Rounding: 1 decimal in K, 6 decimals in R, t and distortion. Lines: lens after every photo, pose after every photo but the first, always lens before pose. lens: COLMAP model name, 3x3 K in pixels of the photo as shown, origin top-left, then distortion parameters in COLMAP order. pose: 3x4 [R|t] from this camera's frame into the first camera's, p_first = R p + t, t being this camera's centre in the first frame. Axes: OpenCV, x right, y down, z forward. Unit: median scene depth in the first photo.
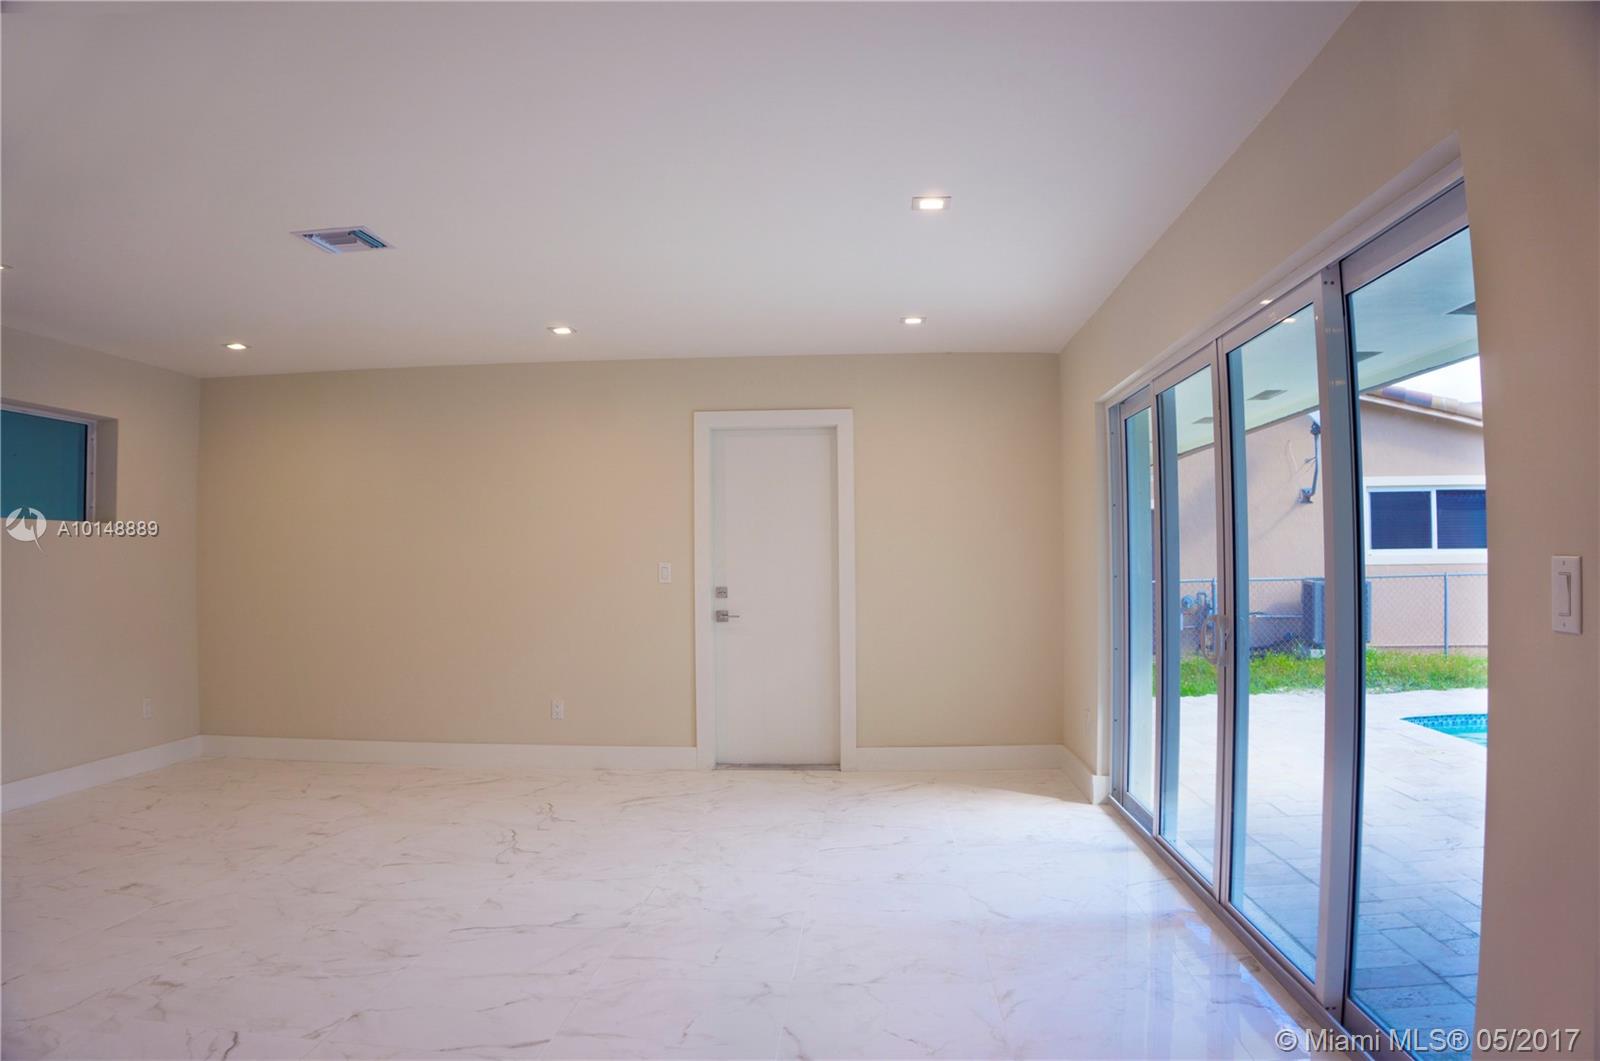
lens RADIAL K [[1110.9, 0, 800.0], [0, 1110.9, 530.5], [0, 0, 1]] dist [-0.214229, 0.065632]
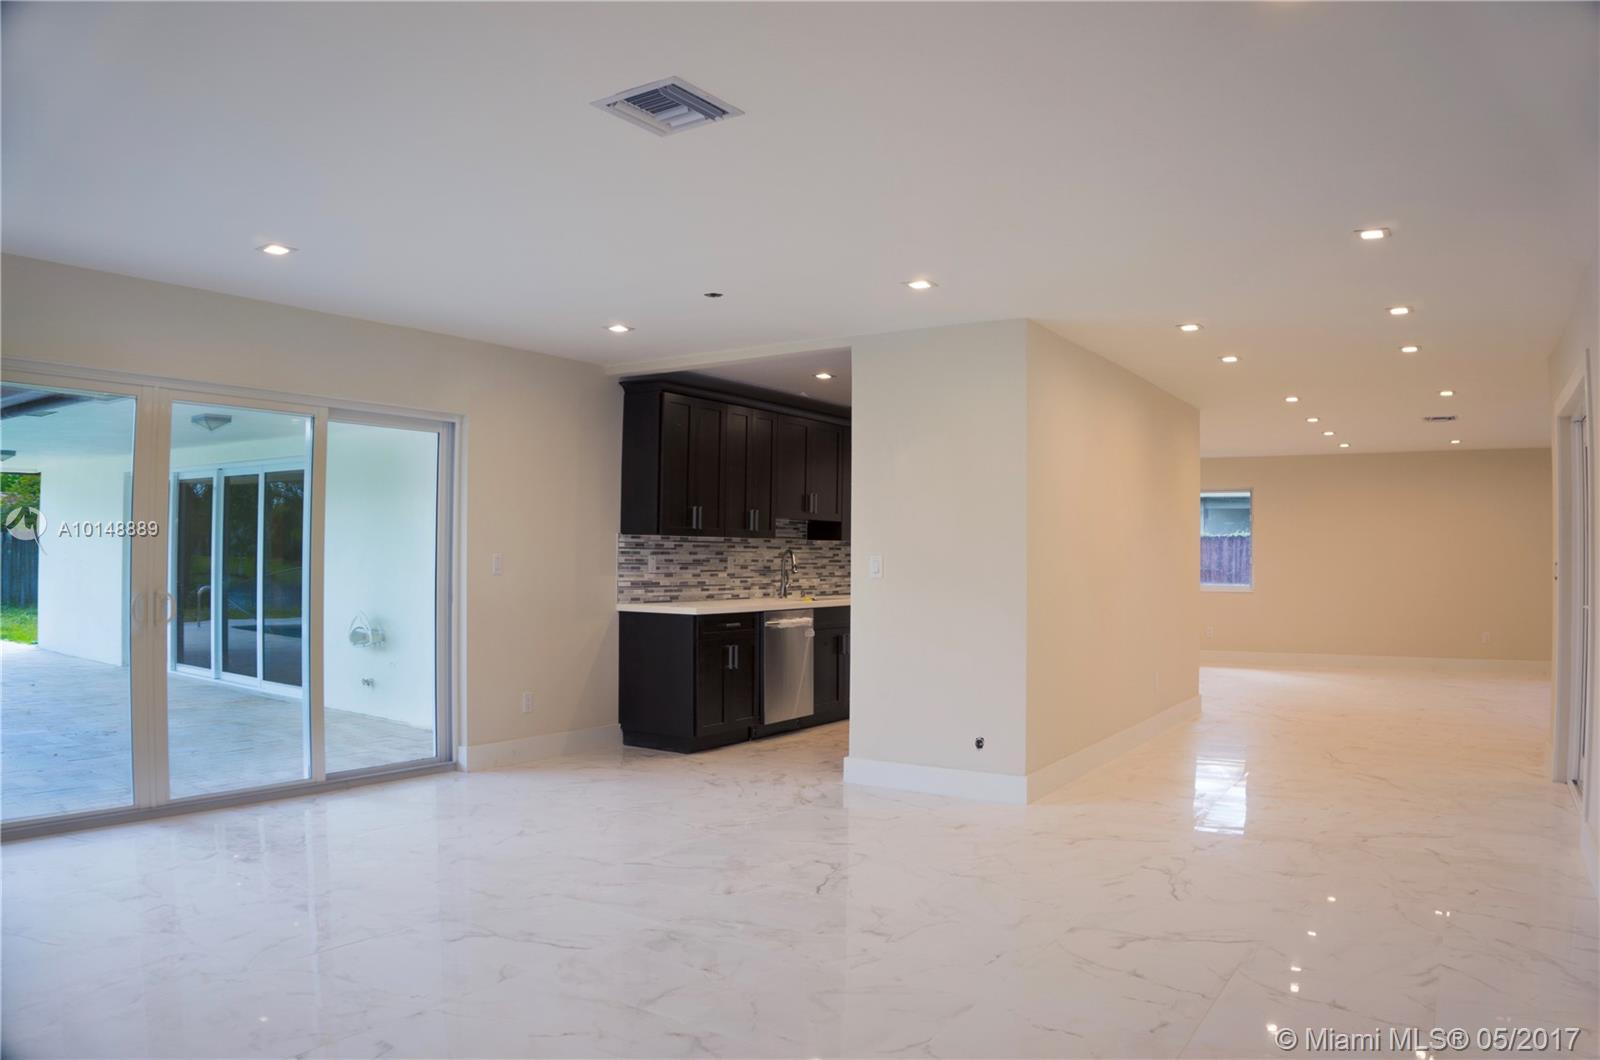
lens RADIAL K [[1110.9, 0, 800.0], [0, 1110.9, 530.0], [0, 0, 1]] dist [-0.214229, 0.065632]
pose [[-0.871642, 0.012834, 0.489975, -0.947988], [-0.013889, 0.998609, -0.050865, 0.056195], [-0.489946, -0.051141, -0.870251, 1.729101]]
